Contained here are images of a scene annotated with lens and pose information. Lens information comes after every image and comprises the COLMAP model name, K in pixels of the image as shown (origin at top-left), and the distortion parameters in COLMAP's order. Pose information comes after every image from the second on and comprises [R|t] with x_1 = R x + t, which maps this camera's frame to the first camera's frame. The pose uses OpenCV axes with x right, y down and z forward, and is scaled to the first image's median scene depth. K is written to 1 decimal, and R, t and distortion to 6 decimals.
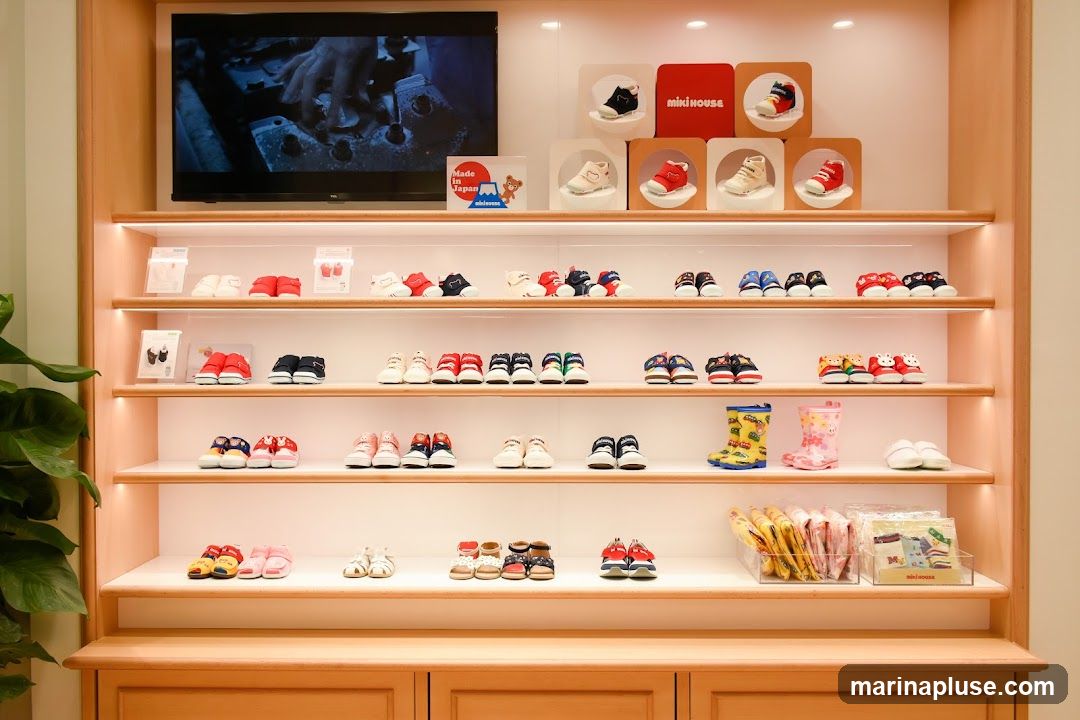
lens RADIAL K [[999.8, 0, 540.0], [0, 999.8, 360.0], [0, 0, 1]] dist [0.009859, 0.005770]
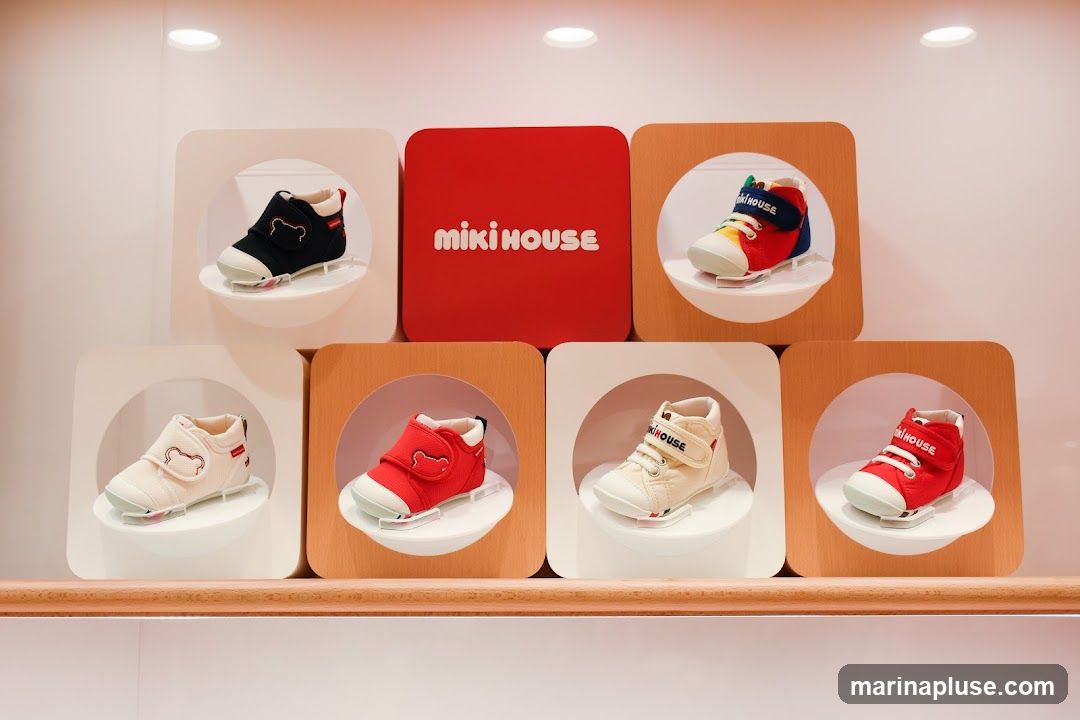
lens RADIAL K [[1469.9, 0, 540.0], [0, 1469.9, 360.0], [0, 0, 1]] dist [0.011705, 0.051150]
pose [[0.999994, -0.003289, -0.001451, 0.166261], [0.003033, 0.988588, -0.150615, -0.143512], [0.001929, 0.150609, 0.988592, 0.521768]]
